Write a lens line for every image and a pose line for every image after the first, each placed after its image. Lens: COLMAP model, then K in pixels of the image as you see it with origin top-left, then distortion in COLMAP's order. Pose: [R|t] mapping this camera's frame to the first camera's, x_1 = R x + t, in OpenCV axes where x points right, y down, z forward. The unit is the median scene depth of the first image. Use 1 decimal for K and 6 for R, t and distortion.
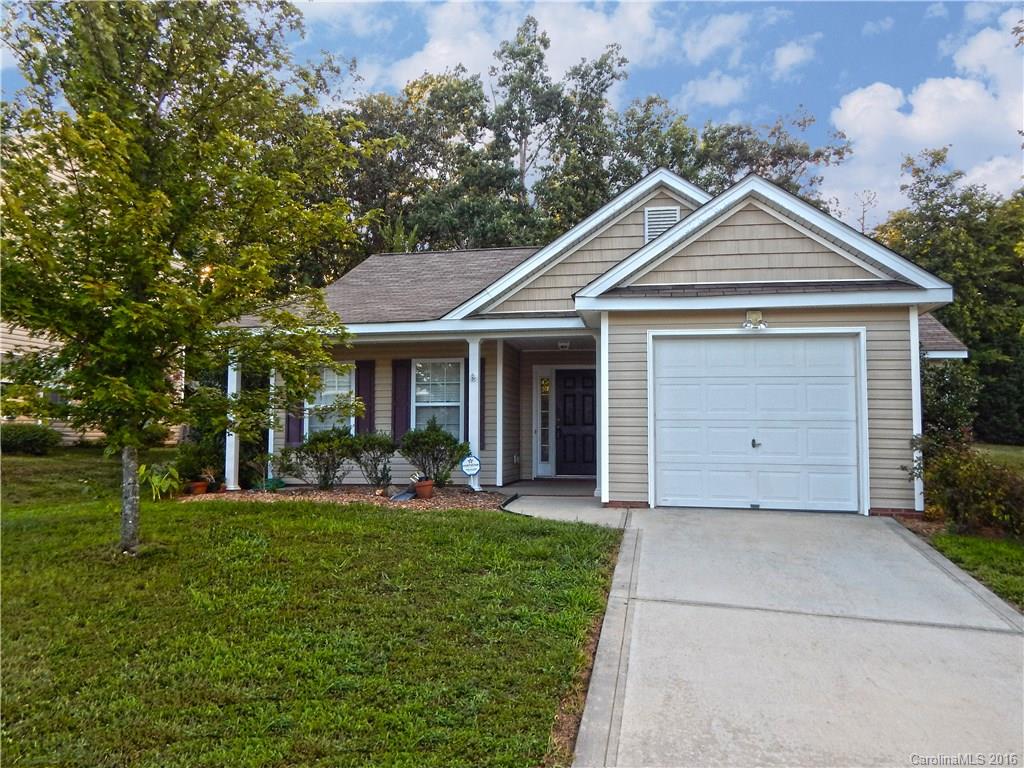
lens RADIAL K [[749.6, 0, 512.0], [0, 749.6, 384.0], [0, 0, 1]] dist [0.000814, 0.000486]
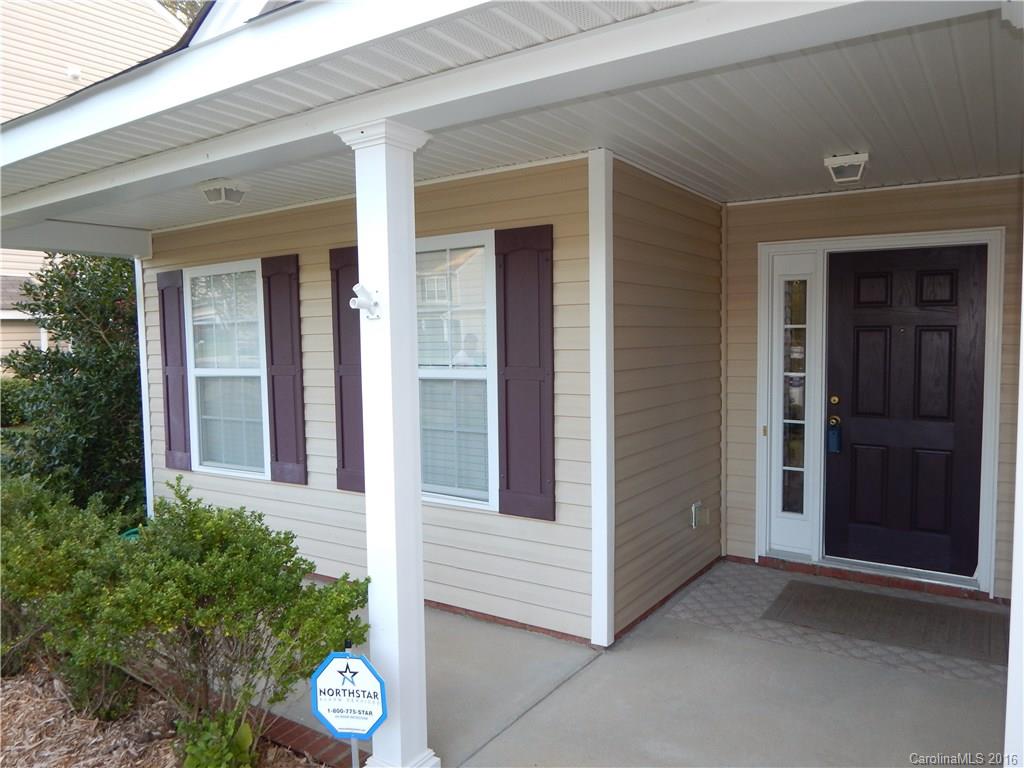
lens RADIAL K [[749.6, 0, 512.0], [0, 749.6, 384.0], [0, 0, 1]] dist [0.000814, 0.000486]
pose [[0.921187, 0.011910, -0.388938, 0.065211], [0.039202, 0.991606, 0.123213, -0.008773], [0.387140, -0.128749, 0.912987, 0.687272]]
